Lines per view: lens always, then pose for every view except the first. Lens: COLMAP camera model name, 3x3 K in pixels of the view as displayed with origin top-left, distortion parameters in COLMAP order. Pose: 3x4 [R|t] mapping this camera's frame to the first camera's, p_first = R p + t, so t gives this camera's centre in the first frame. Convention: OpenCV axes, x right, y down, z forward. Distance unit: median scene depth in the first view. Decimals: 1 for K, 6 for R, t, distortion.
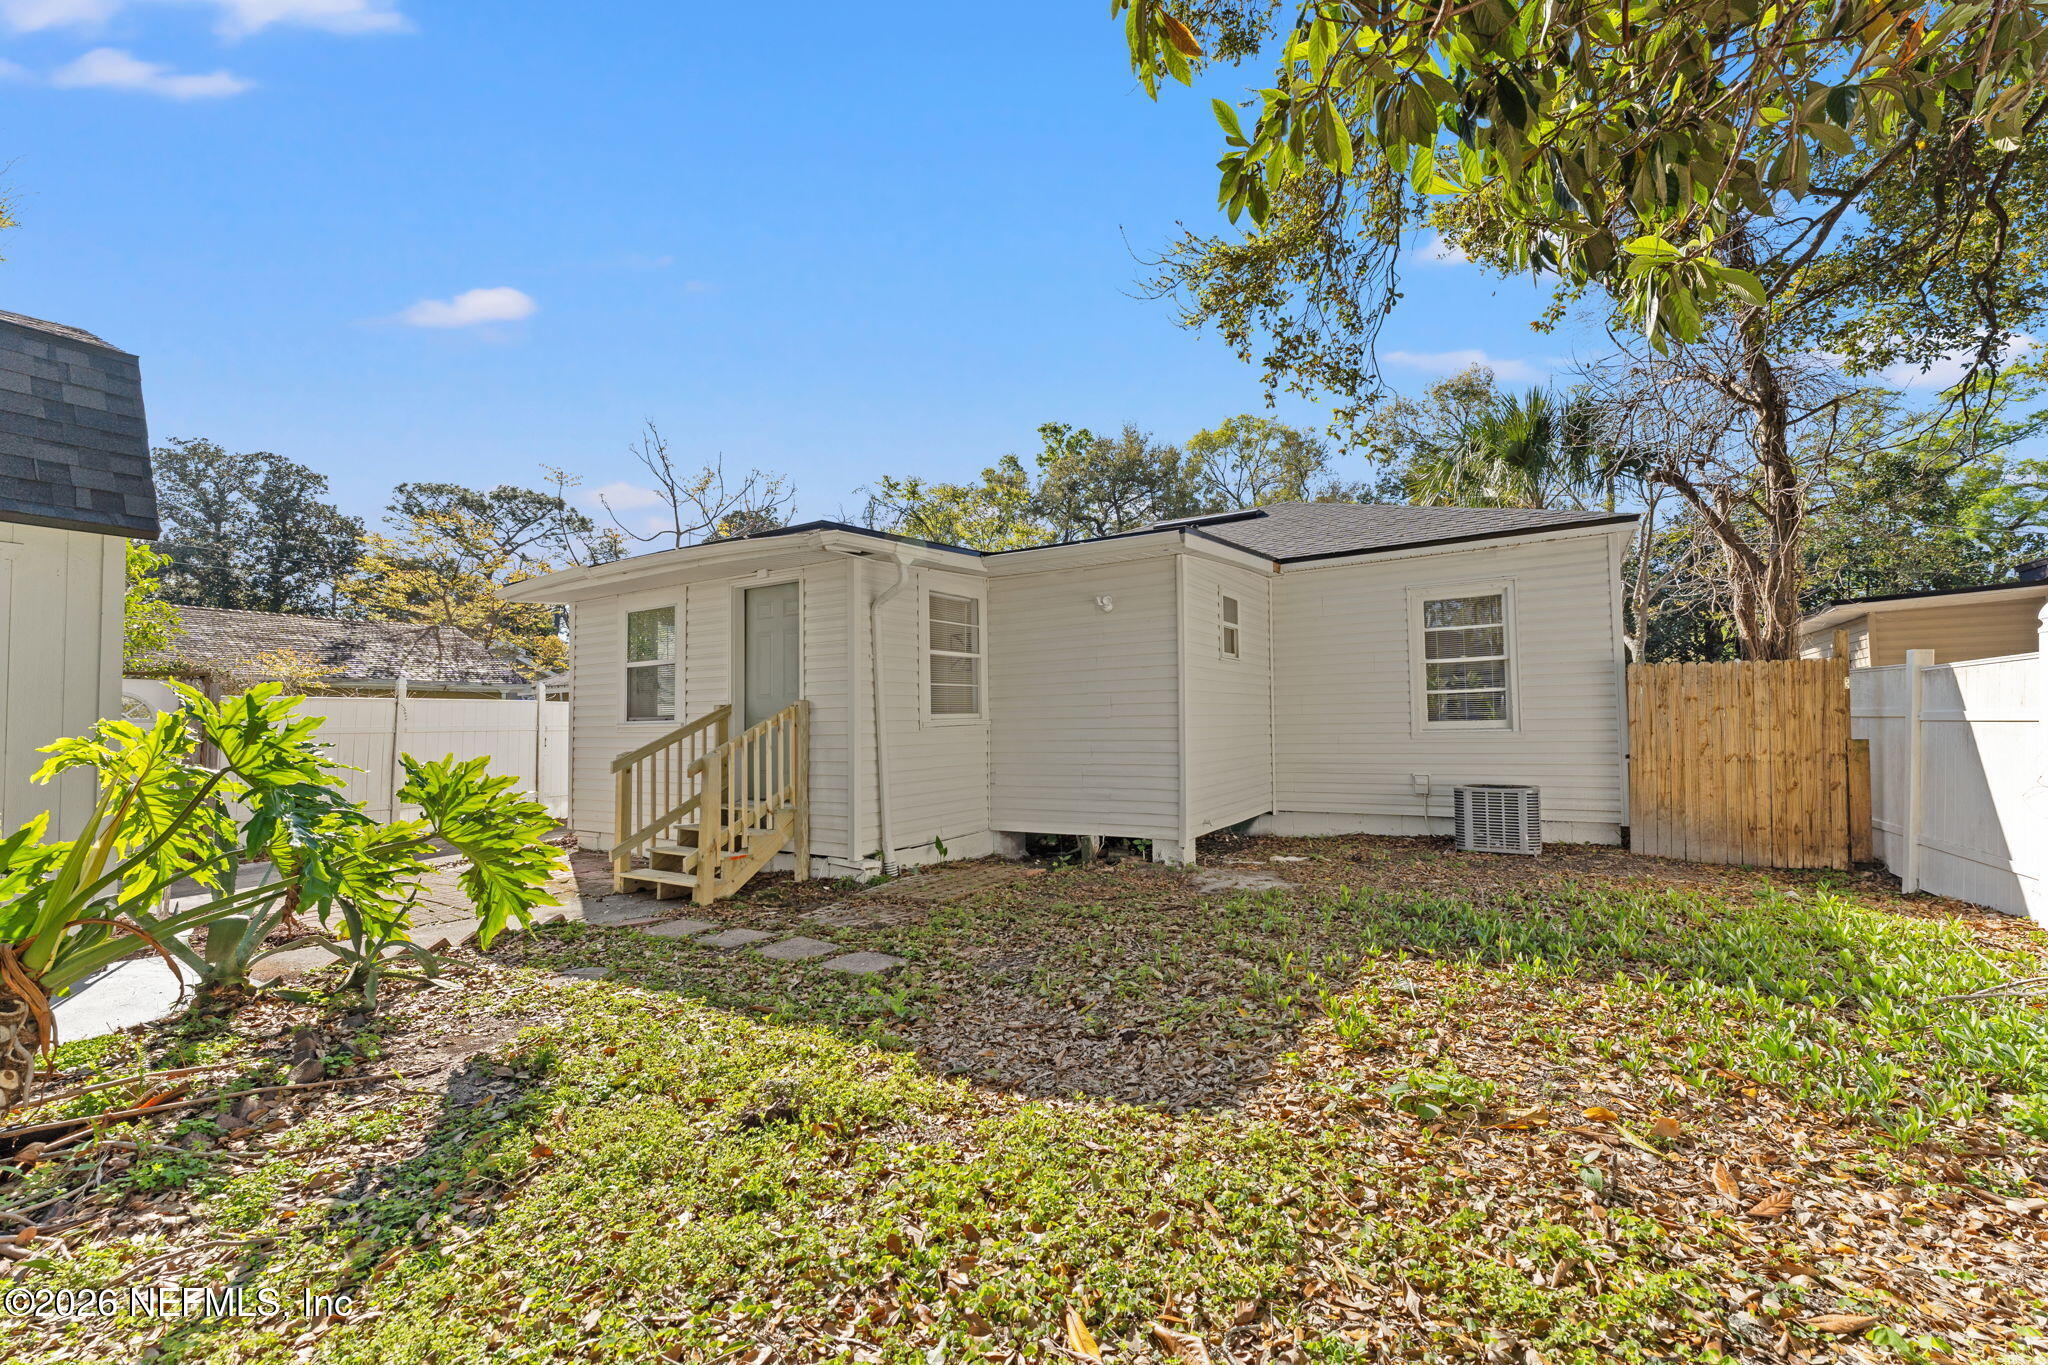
lens RADIAL K [[827.6, 0, 1025.9], [0, 827.6, 688.0], [0, 0, 1]] dist [0.004072, -0.000813]
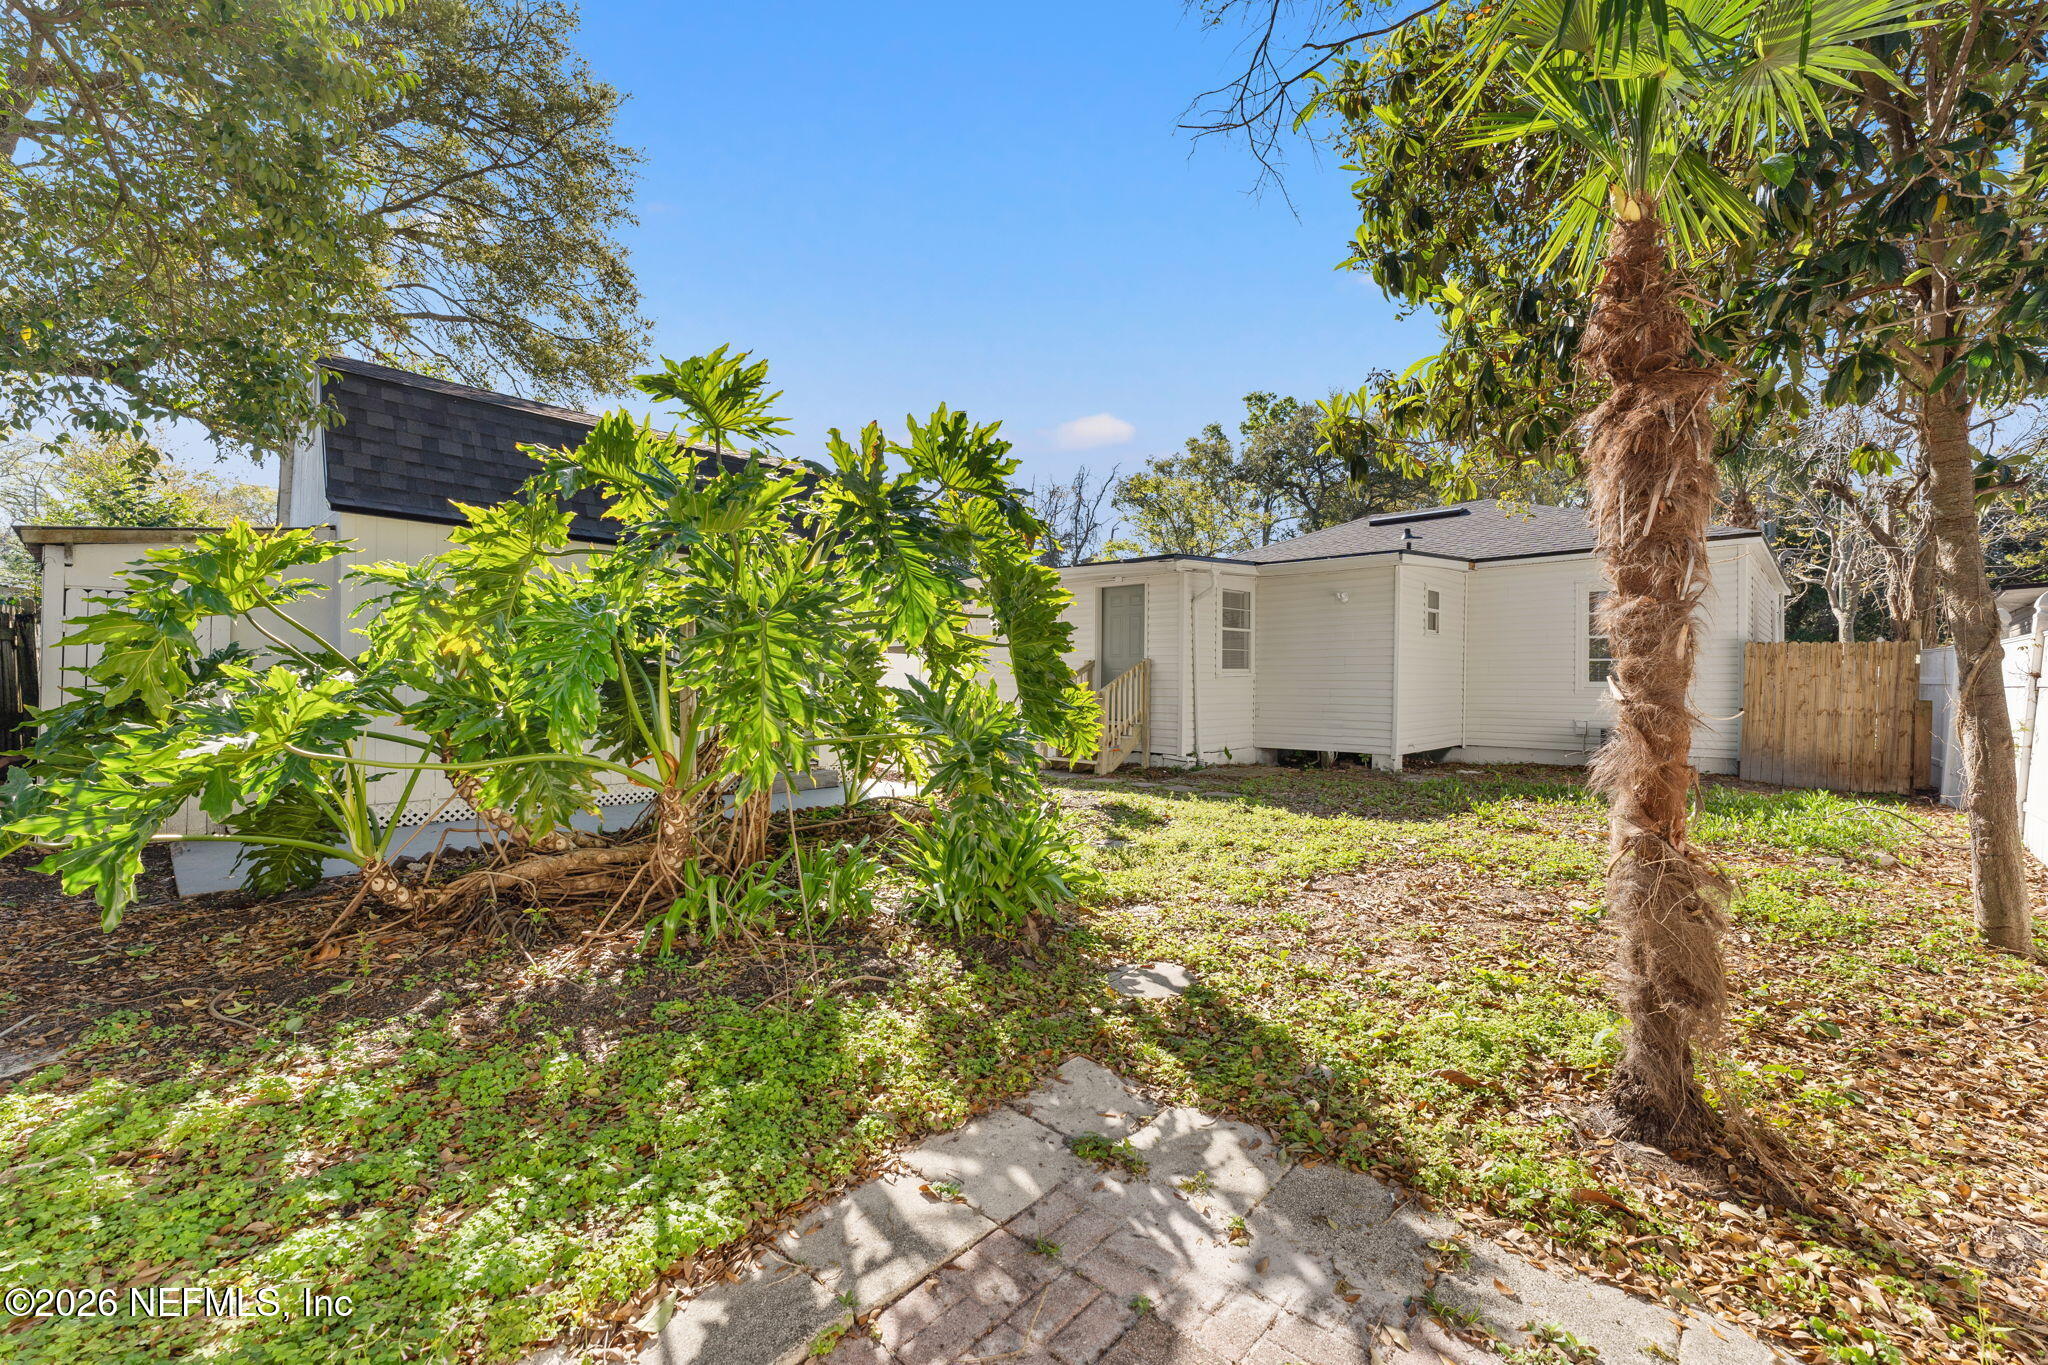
lens RADIAL K [[827.6, 0, 1021.4], [0, 827.6, 676.8], [0, 0, 1]] dist [0.004072, -0.000813]
pose [[0.975521, 0.020786, -0.218920, -0.128173], [-0.012266, 0.999116, 0.040207, -0.010238], [0.219562, -0.036538, 0.974914, -0.543525]]
